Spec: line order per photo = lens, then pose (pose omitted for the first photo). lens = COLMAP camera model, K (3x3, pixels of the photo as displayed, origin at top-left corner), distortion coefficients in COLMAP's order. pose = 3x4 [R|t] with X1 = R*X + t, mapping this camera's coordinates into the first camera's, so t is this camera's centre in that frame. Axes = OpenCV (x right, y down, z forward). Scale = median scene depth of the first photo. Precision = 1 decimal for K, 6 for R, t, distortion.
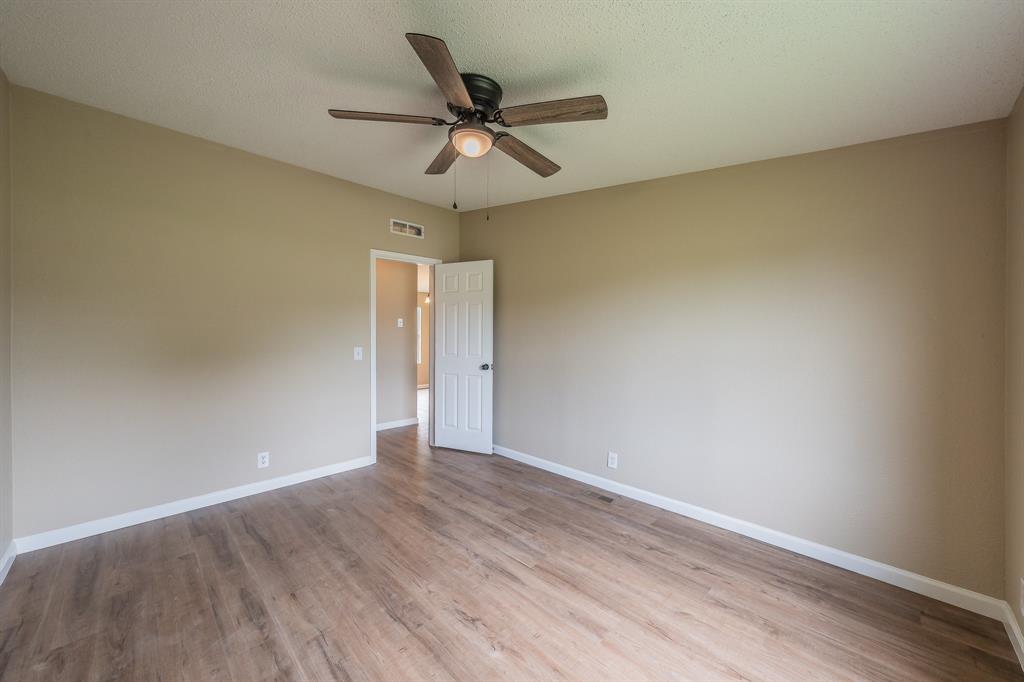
lens RADIAL K [[377.4, 0, 519.1], [0, 377.4, 339.2], [0, 0, 1]] dist [-0.000412, -0.000037]
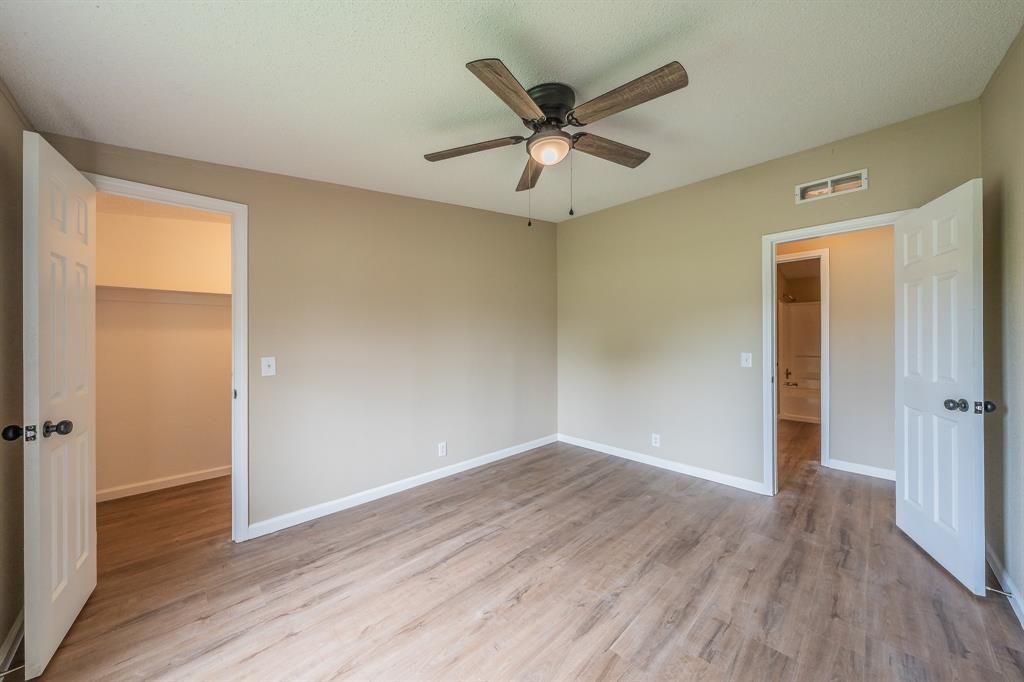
lens RADIAL K [[362.6, 0, 507.9], [0, 362.6, 339.5], [0, 0, 1]] dist [-0.001516, -0.000065]
pose [[-0.053005, 0.002837, -0.998590, 0.682011], [-0.012840, 0.999911, 0.003522, -0.007901], [0.998512, 0.013008, -0.052964, 0.744882]]
